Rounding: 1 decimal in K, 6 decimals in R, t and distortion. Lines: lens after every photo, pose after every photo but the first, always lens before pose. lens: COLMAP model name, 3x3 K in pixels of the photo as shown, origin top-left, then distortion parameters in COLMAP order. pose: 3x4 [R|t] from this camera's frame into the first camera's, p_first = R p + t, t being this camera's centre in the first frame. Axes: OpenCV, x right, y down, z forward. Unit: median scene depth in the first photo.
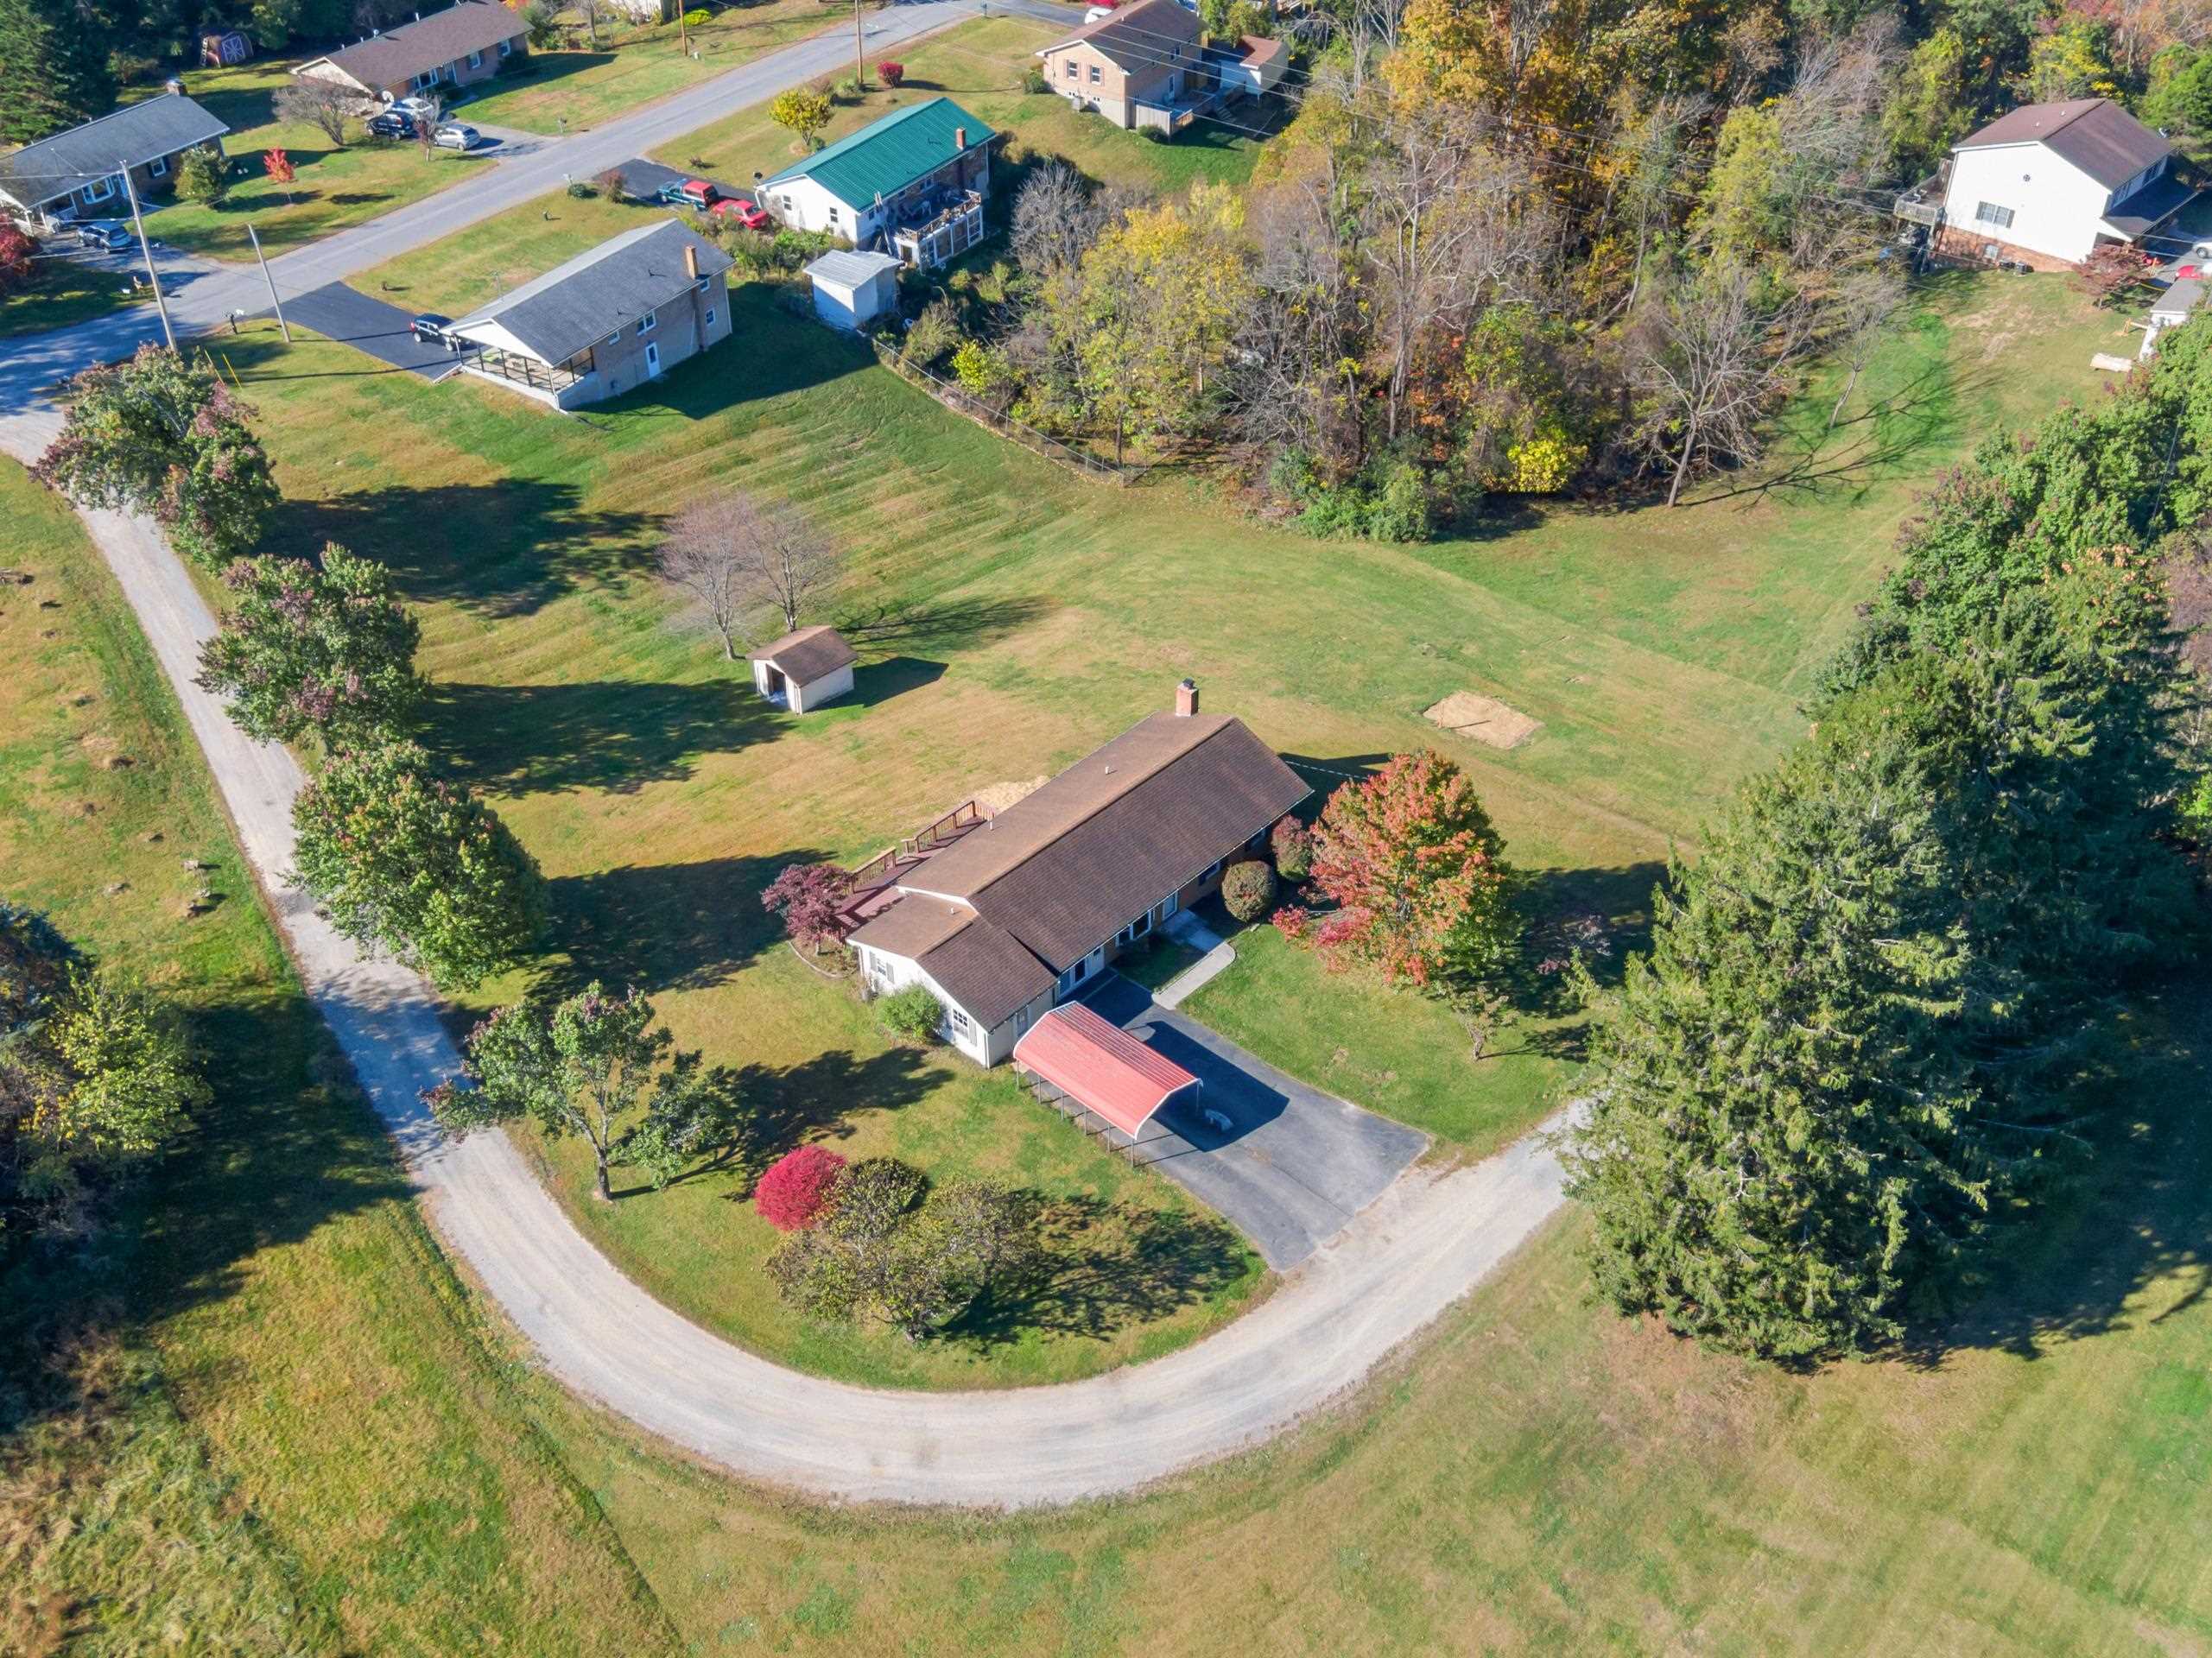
lens RADIAL K [[2148.7, 0, 1106.0], [0, 2148.7, 829.0], [0, 0, 1]] dist [0.049115, -0.078033]
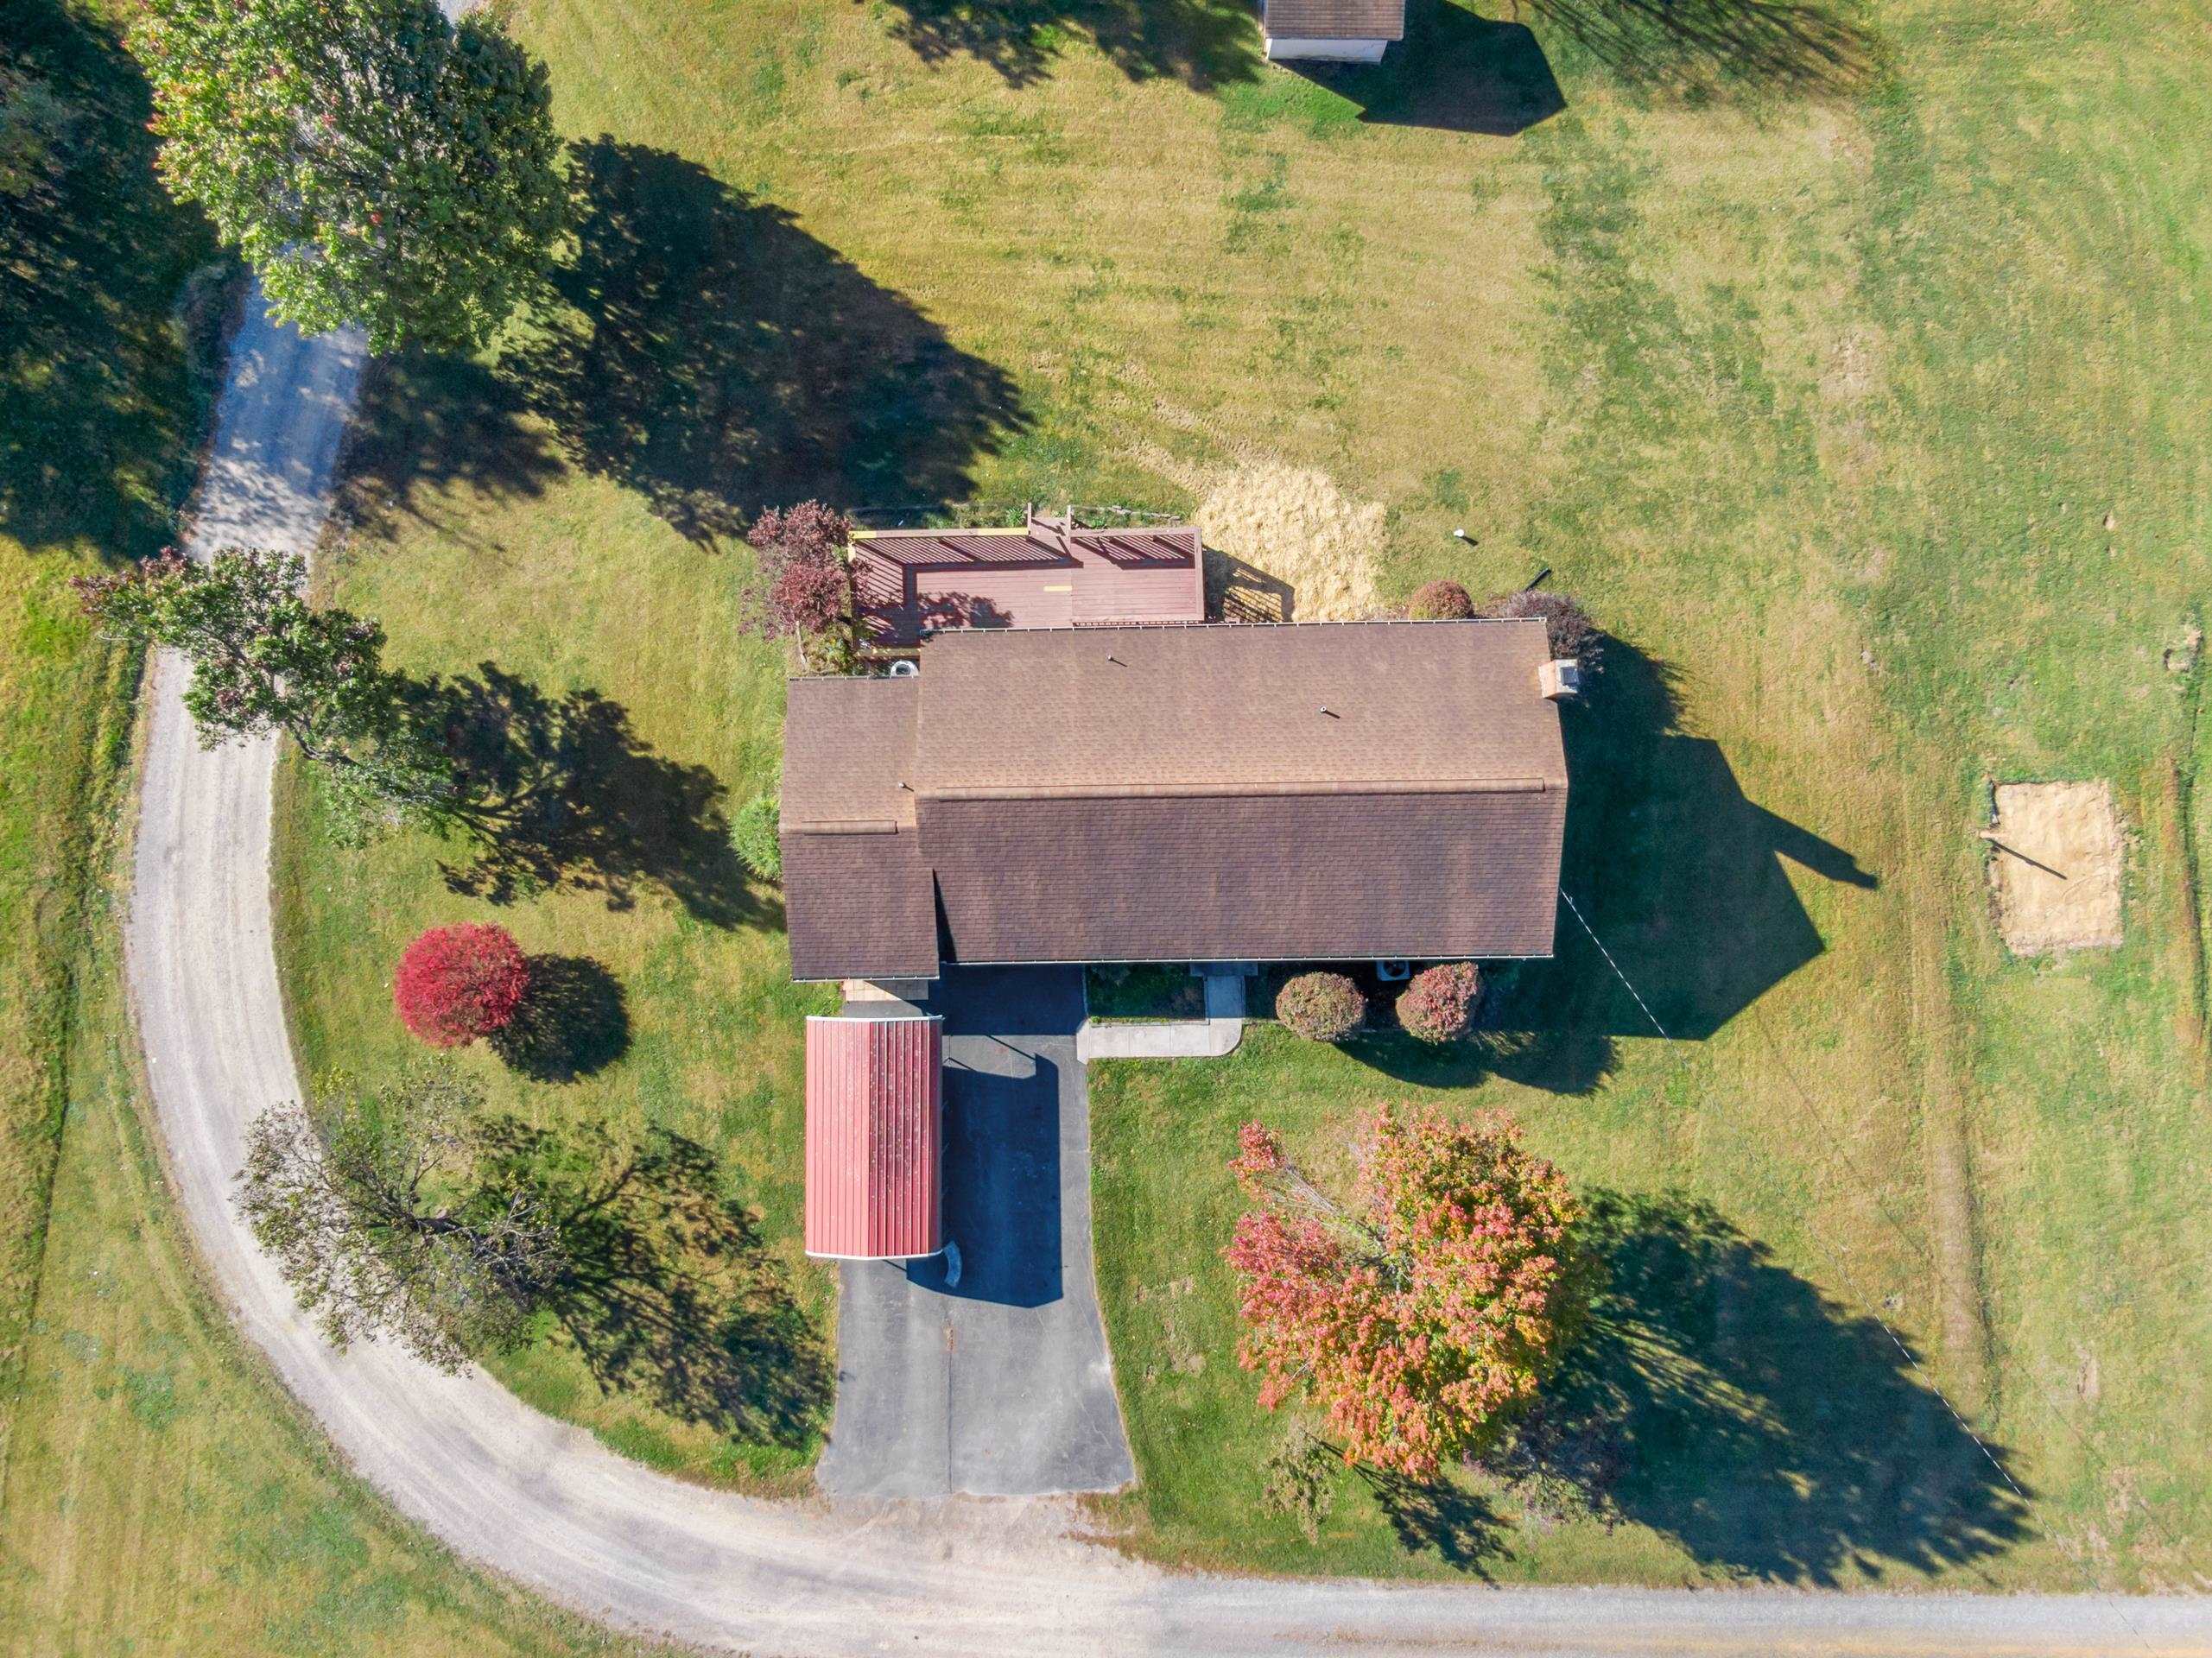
lens RADIAL K [[1525.6, 0, 1075.6], [0, 1525.6, 856.3], [0, 0, 1]] dist [0.049027, -0.054334]
pose [[0.688114, 0.725459, -0.014443, -0.012760], [-0.443553, 0.436306, 0.782878, -0.347154], [0.574247, -0.532303, 0.622008, 0.741229]]
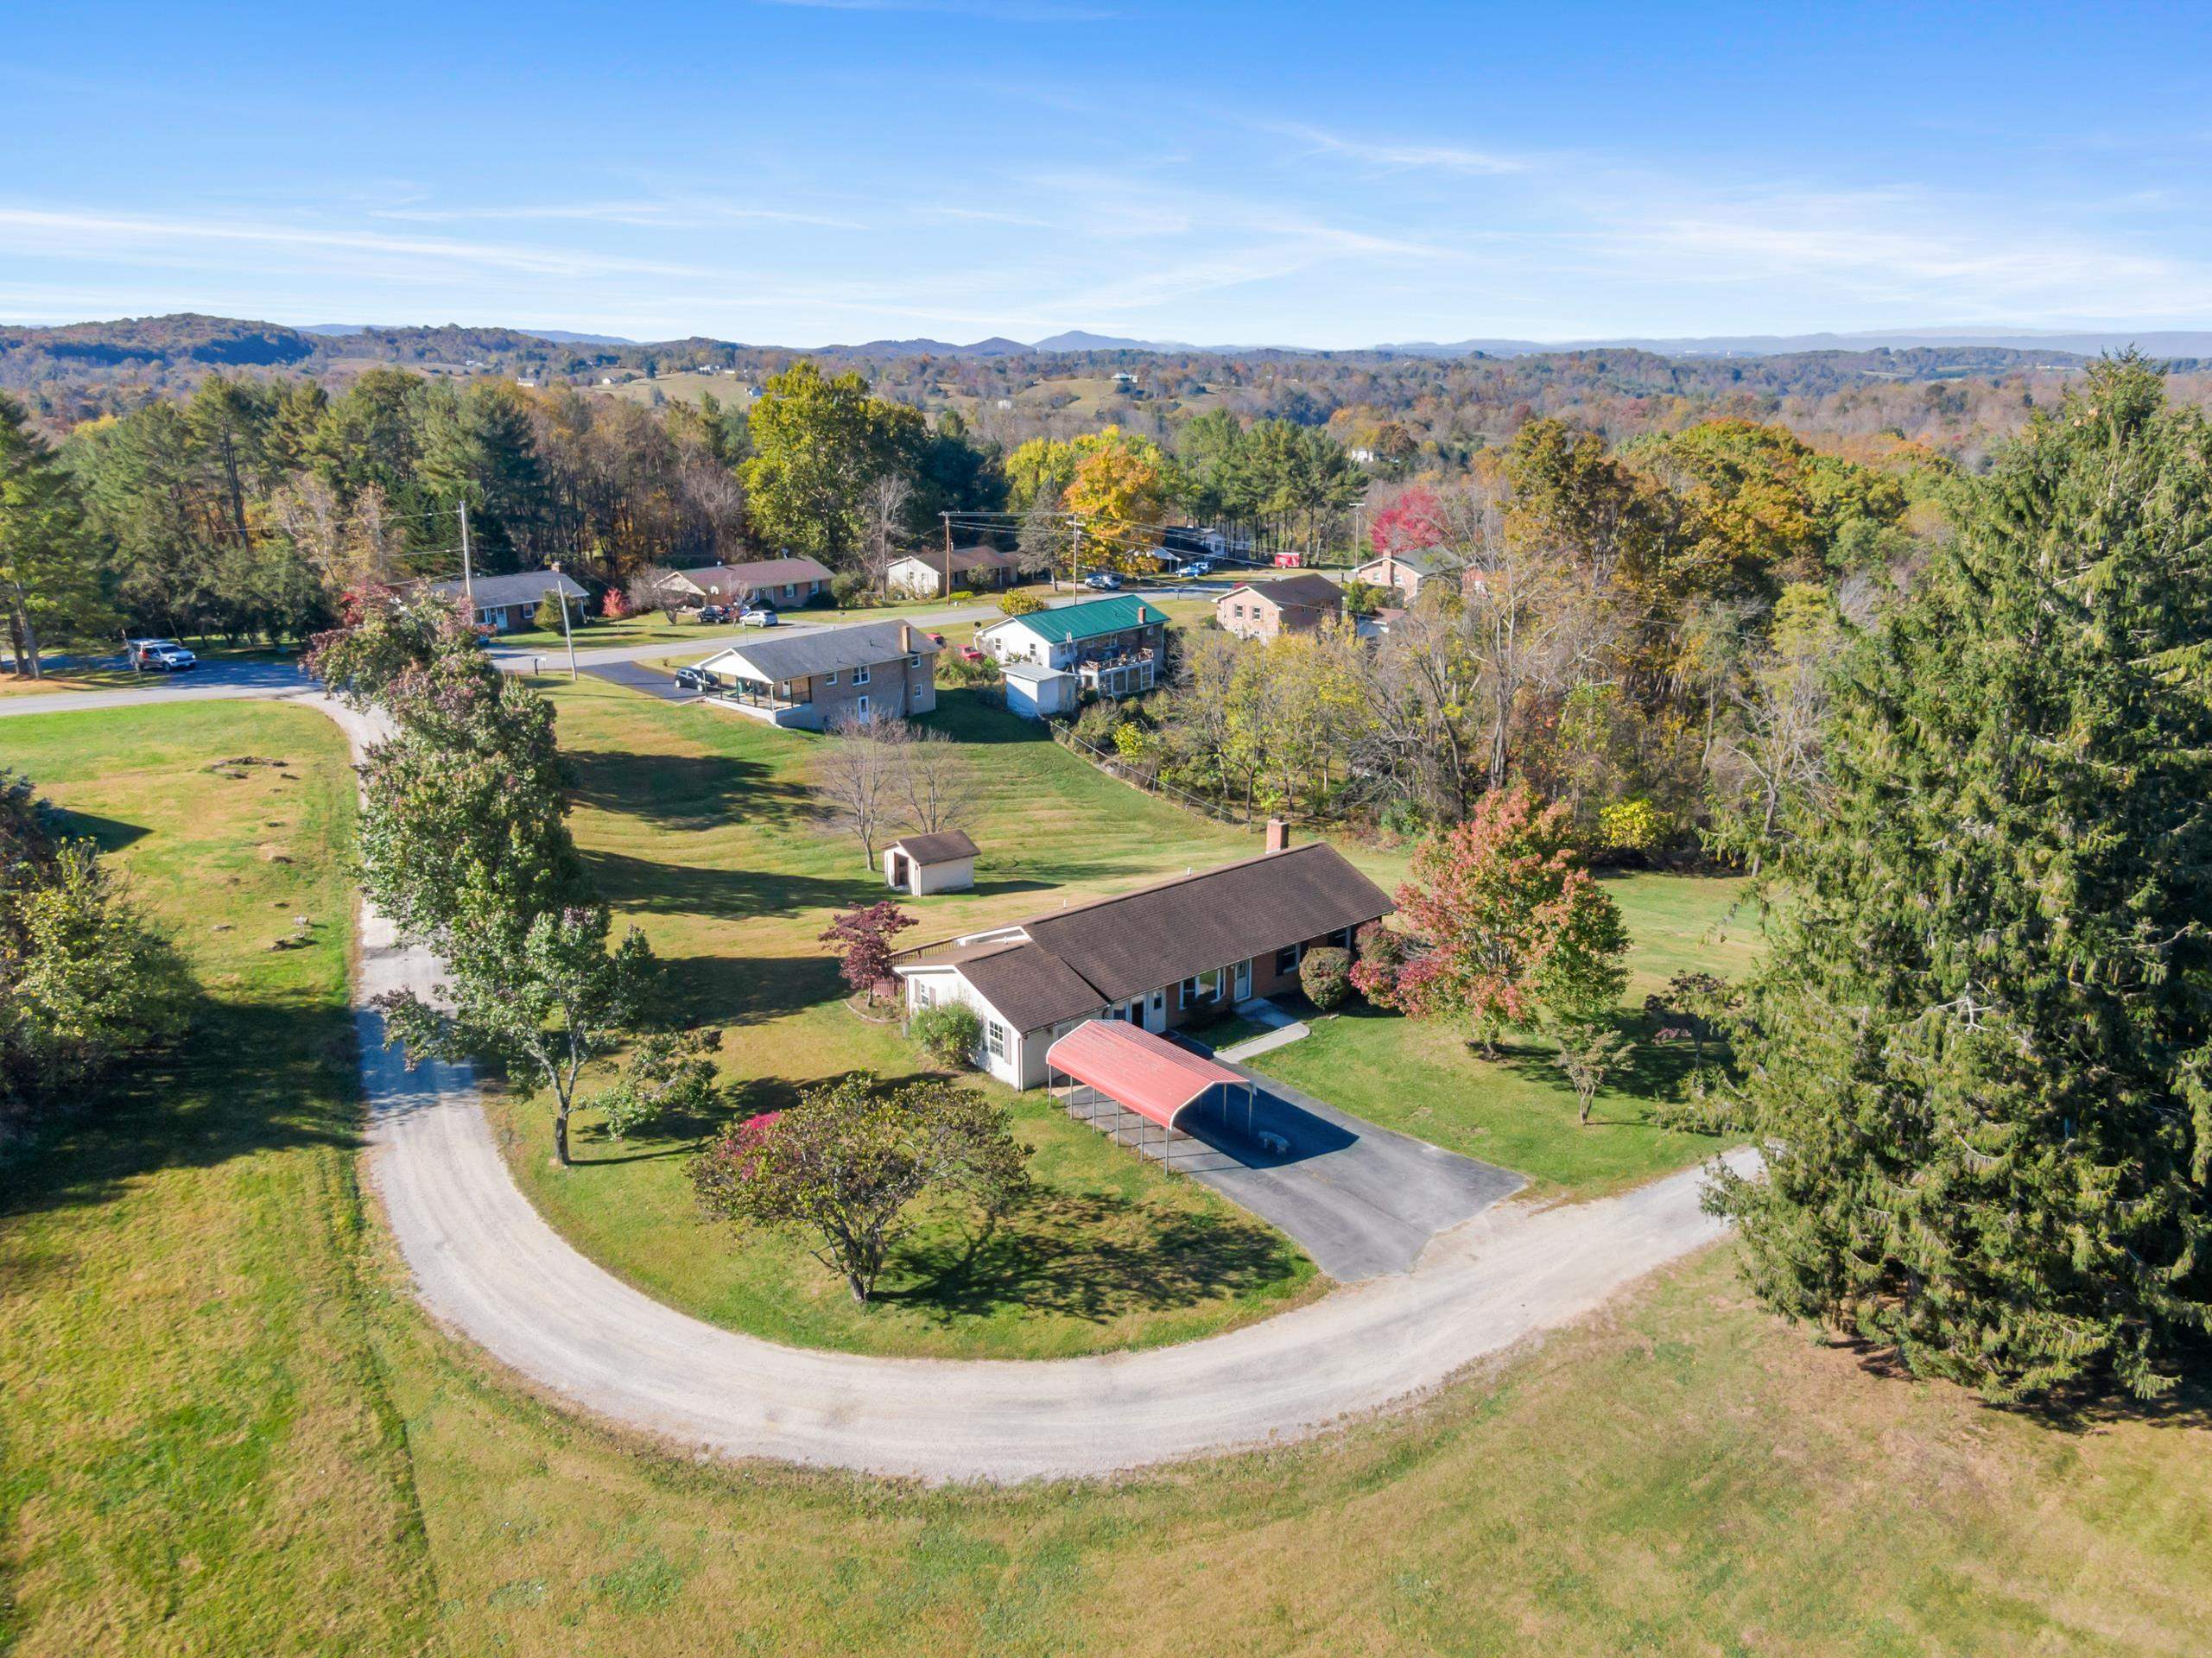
lens RADIAL K [[1582.1, 0, 1103.7], [0, 1582.1, 827.4], [0, 0, 1]] dist [0.056147, -0.079445]
pose [[0.991314, 0.043364, -0.124159, 0.056024], [-0.086422, 0.926415, -0.366451, 0.246631], [0.099132, 0.373998, 0.922116, 0.352592]]
